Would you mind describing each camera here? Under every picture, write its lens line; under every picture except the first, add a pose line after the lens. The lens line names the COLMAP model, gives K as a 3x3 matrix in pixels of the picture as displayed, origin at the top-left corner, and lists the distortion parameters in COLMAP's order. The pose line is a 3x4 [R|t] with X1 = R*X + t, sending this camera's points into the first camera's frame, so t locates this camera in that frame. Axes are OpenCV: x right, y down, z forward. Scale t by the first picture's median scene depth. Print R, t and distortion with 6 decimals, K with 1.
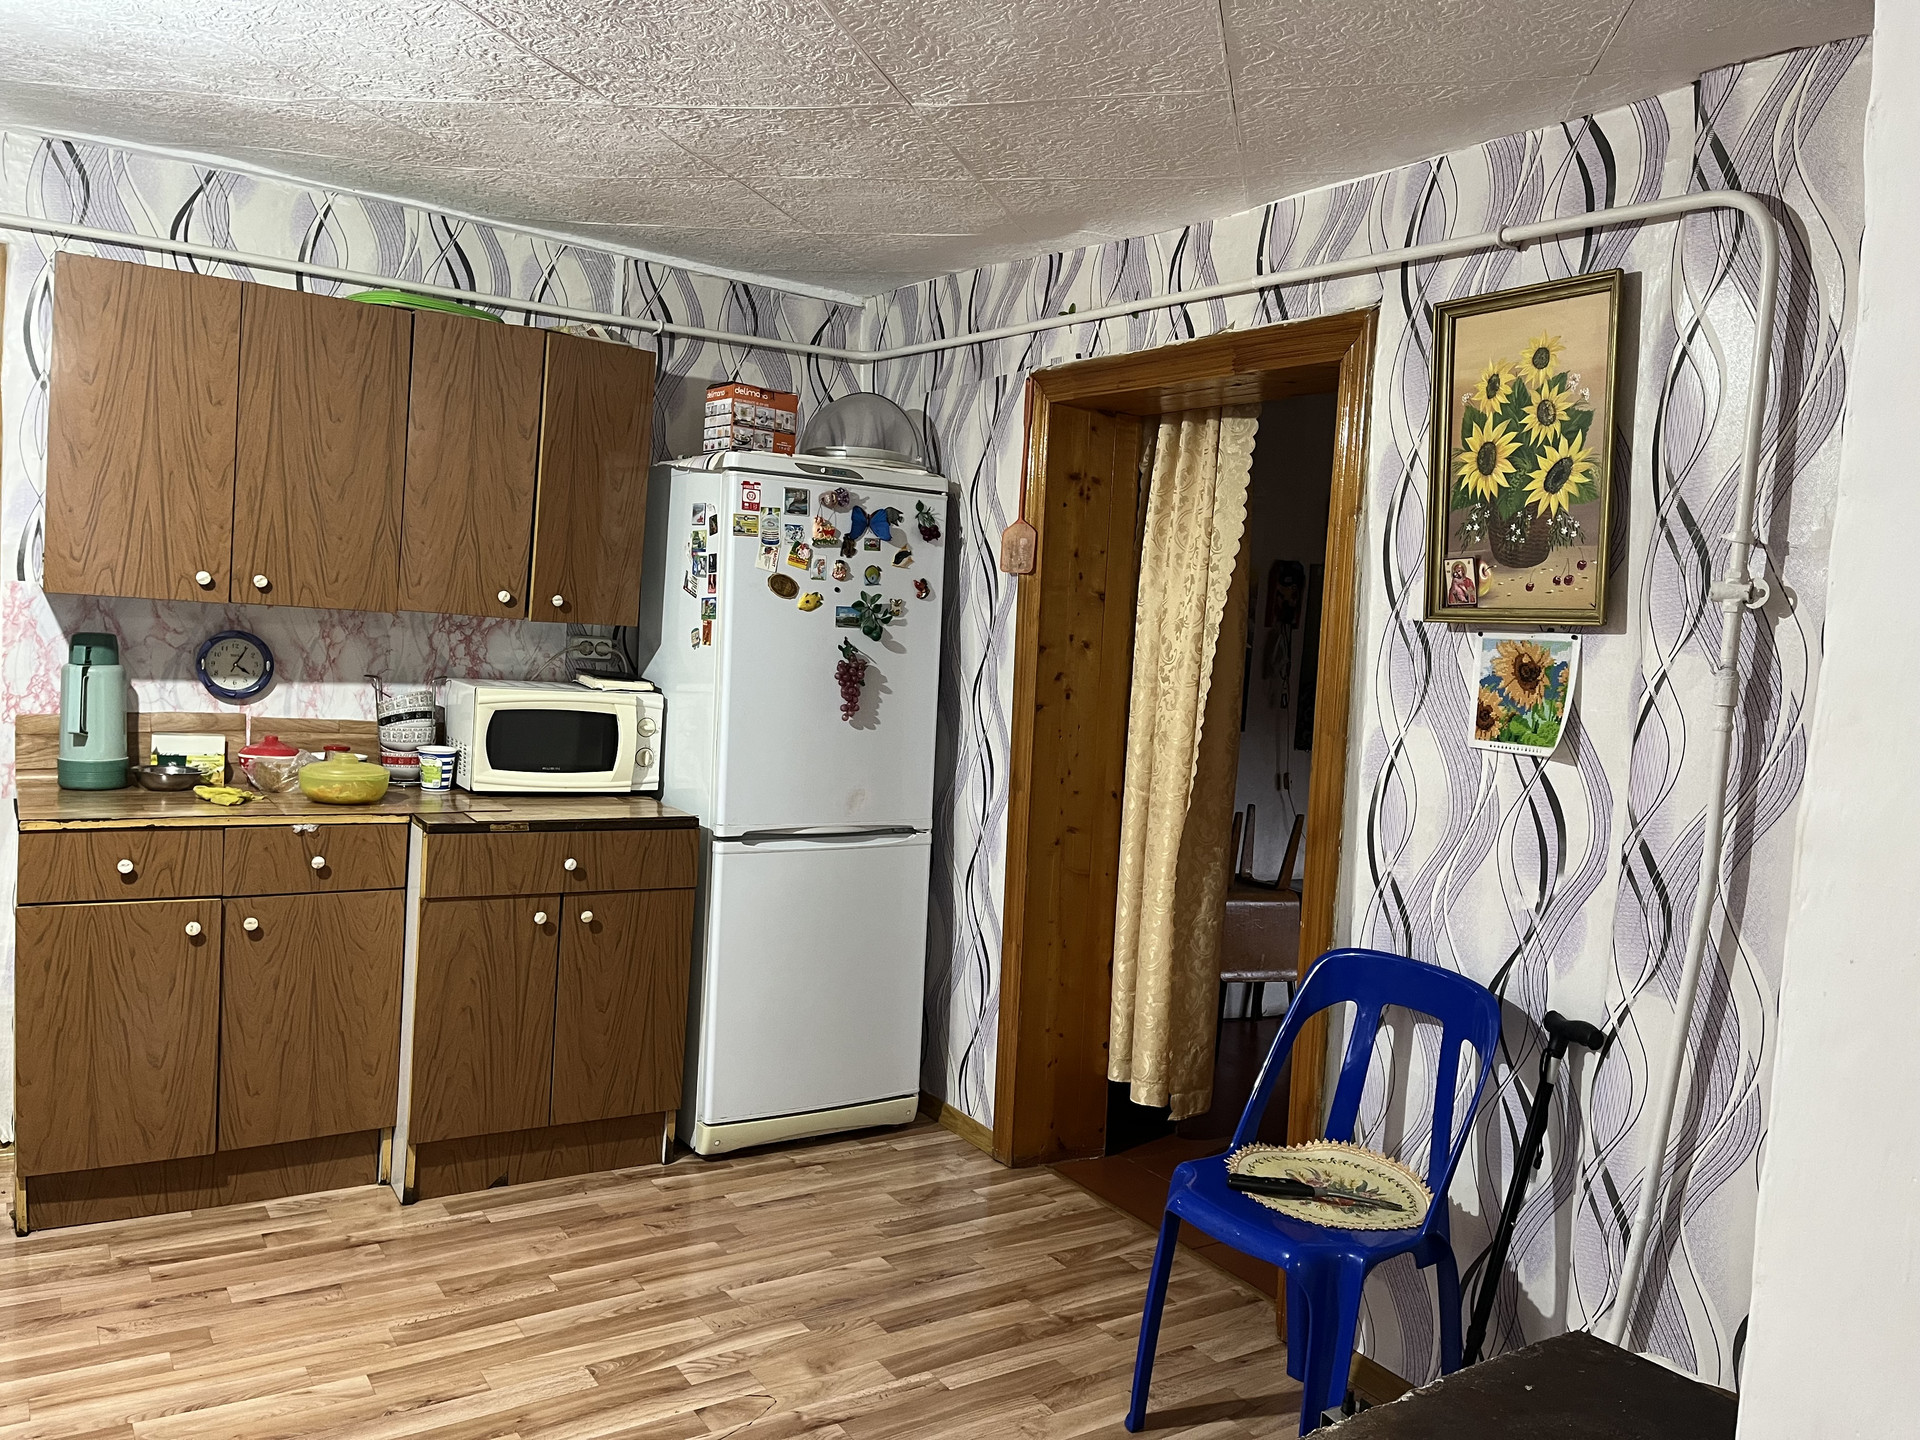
lens RADIAL K [[1441.4, 0, 972.6], [0, 1441.4, 724.3], [0, 0, 1]] dist [0.027757, -0.031380]
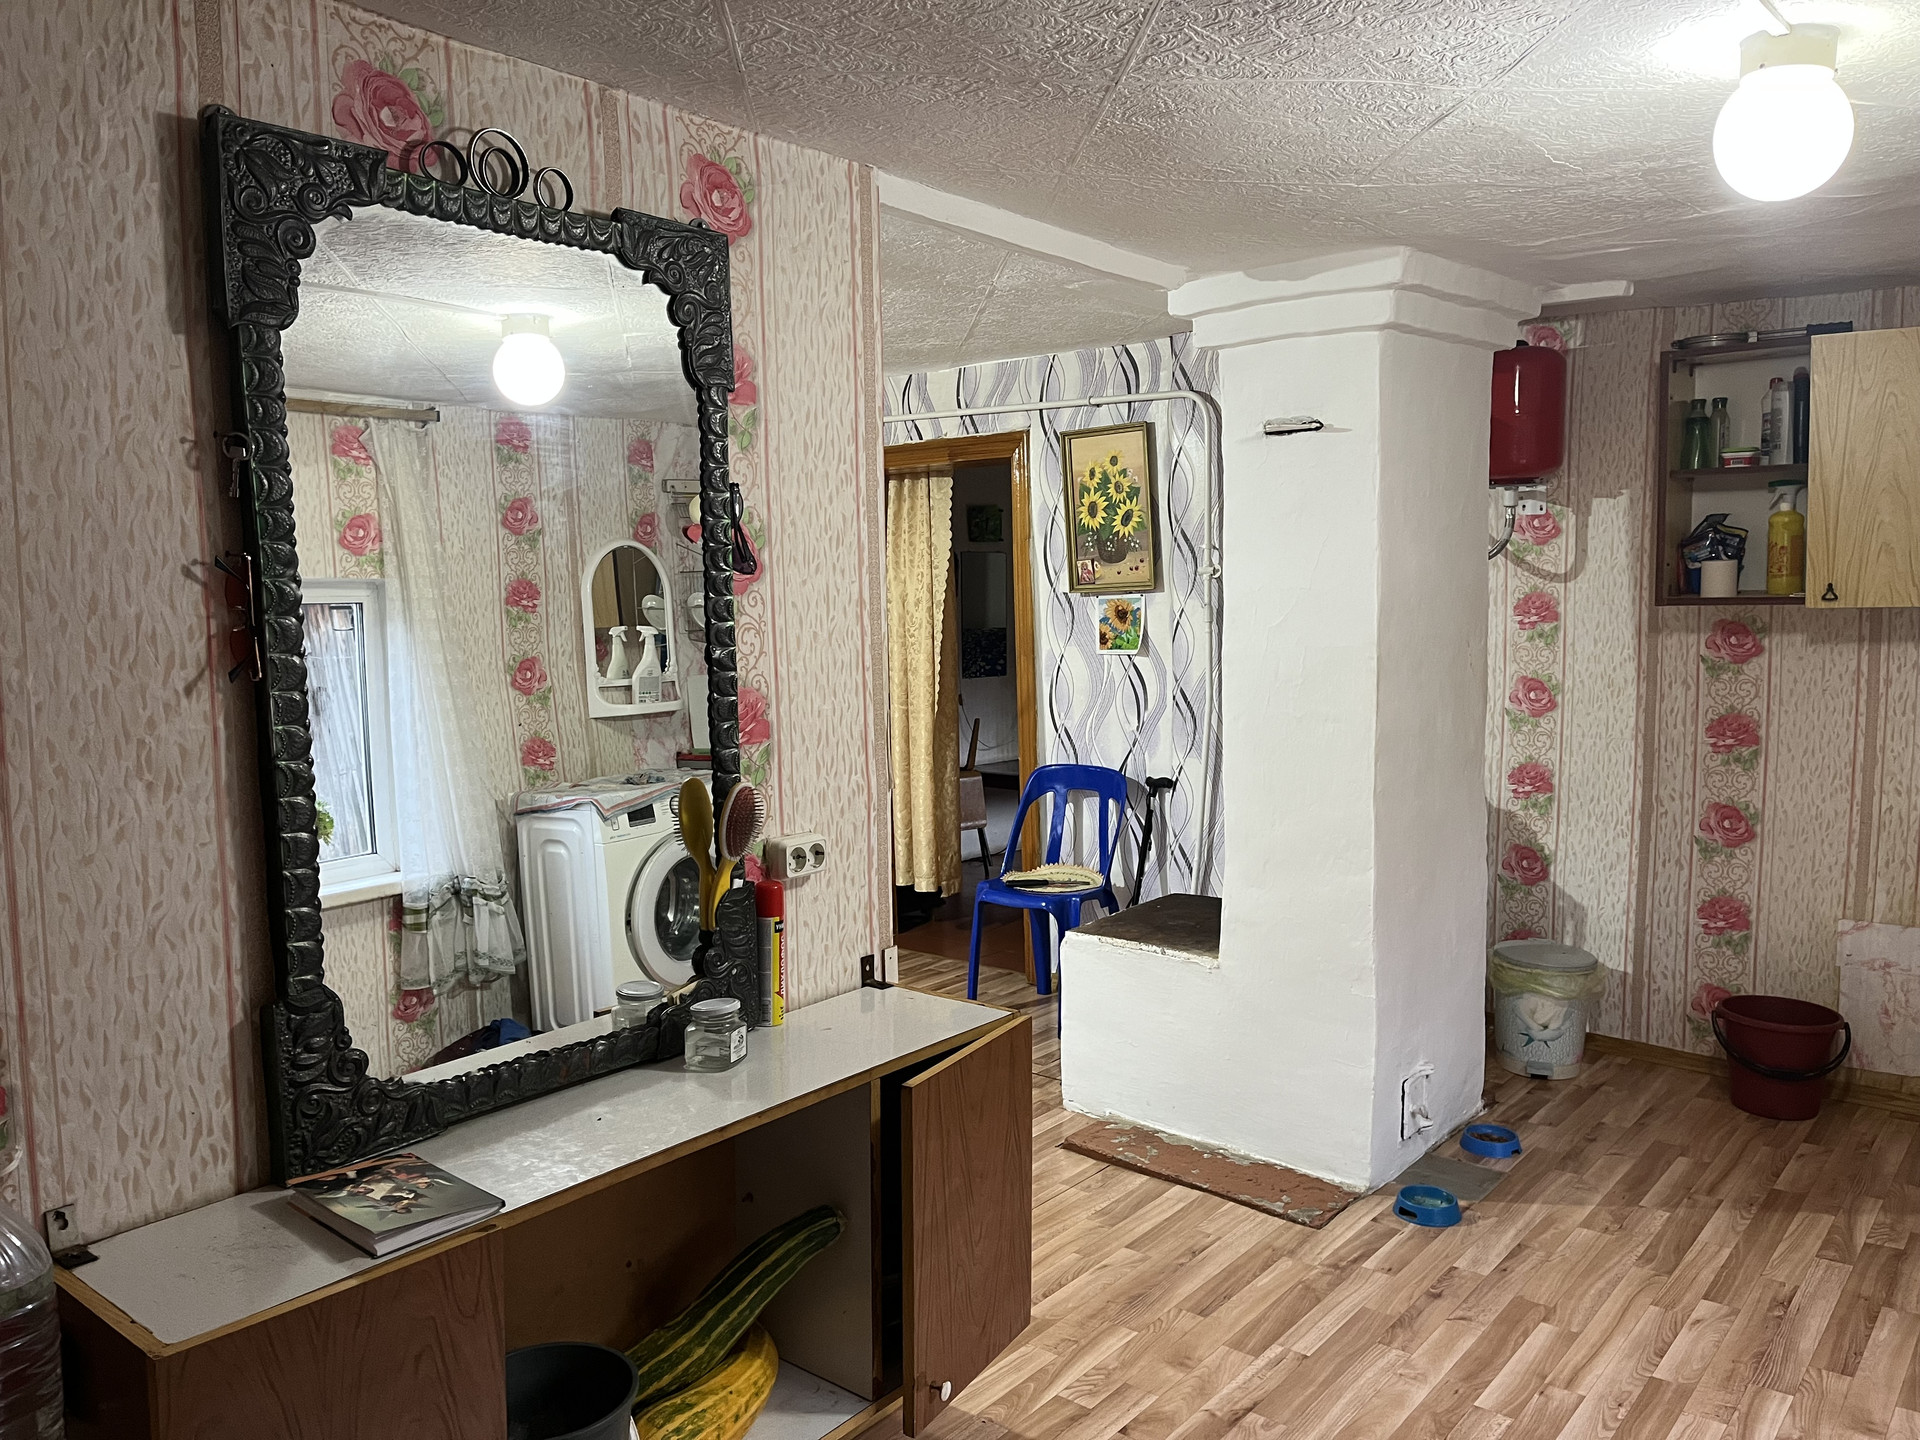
lens RADIAL K [[1427.9, 0, 960.0], [0, 1427.9, 720.0], [0, 0, 1]] dist [0.075357, -0.159691]
pose [[0.955844, -0.106349, 0.273955, -0.396725], [0.100649, 0.994313, 0.034820, 0.019097], [-0.276100, -0.005709, 0.961112, -0.862485]]
